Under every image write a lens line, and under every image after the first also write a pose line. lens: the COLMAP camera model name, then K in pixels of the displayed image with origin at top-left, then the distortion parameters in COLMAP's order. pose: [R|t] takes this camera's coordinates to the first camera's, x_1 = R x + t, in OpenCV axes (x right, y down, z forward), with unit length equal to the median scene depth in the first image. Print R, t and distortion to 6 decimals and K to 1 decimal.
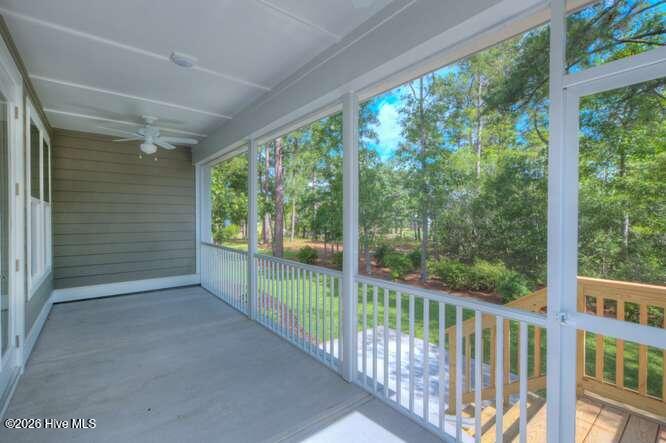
lens RADIAL K [[292.6, 0, 333.0], [0, 292.6, 221.5], [0, 0, 1]] dist [0.000082, -0.000156]
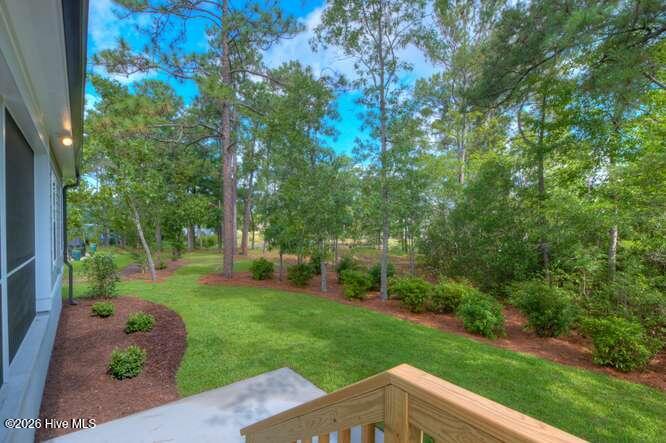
lens RADIAL K [[301.2, 0, 335.1], [0, 301.2, 236.5], [0, 0, 1]] dist [0.001007, 0.000222]
pose [[0.999607, 0.012378, 0.025170, 0.138247], [-0.012807, 0.999774, 0.016955, 0.001270], [-0.024955, -0.017270, 0.999539, 0.113712]]
